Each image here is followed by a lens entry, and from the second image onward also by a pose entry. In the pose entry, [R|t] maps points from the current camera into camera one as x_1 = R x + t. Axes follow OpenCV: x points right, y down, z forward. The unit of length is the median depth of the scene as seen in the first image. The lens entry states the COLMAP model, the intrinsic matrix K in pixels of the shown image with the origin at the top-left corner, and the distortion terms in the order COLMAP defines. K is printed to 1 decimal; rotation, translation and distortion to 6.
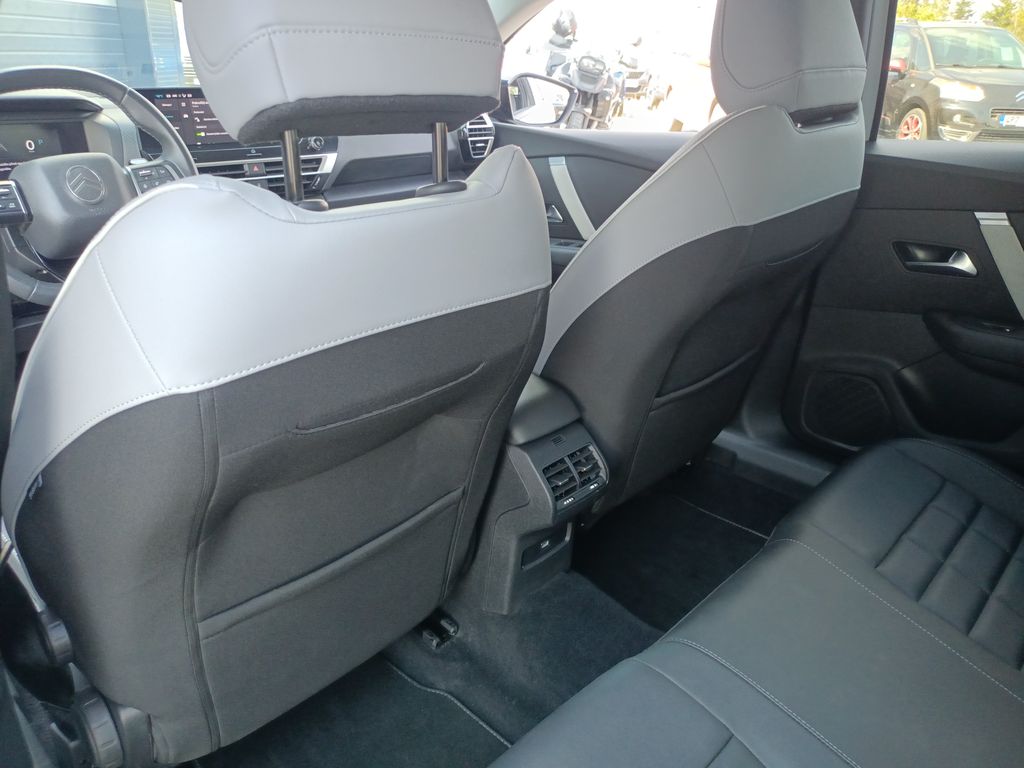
lens RADIAL K [[760.7, 0, 512.1], [0, 760.7, 382.5], [0, 0, 1]] dist [0.010005, 0.002581]
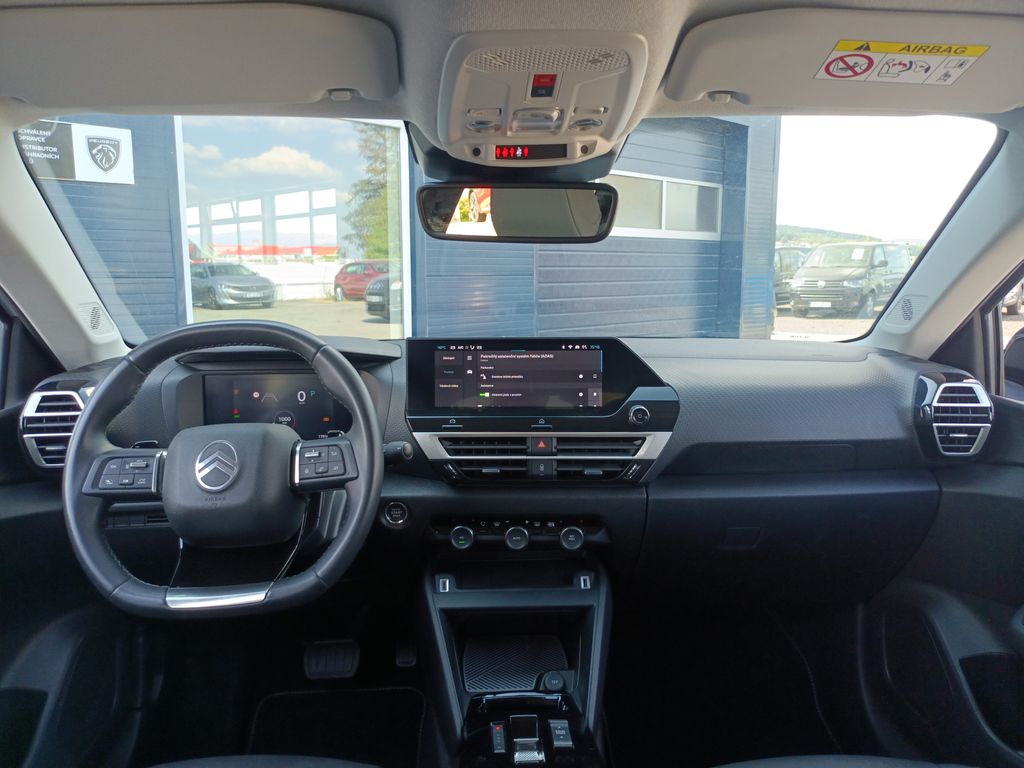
lens RADIAL K [[760.7, 0, 511.6], [0, 760.7, 384.1], [0, 0, 1]] dist [0.010005, 0.002581]
pose [[0.728087, 0.084976, -0.680198, 0.125216], [-0.255931, 0.954230, -0.154740, -0.213983], [0.635916, 0.286748, 0.716510, 0.444775]]
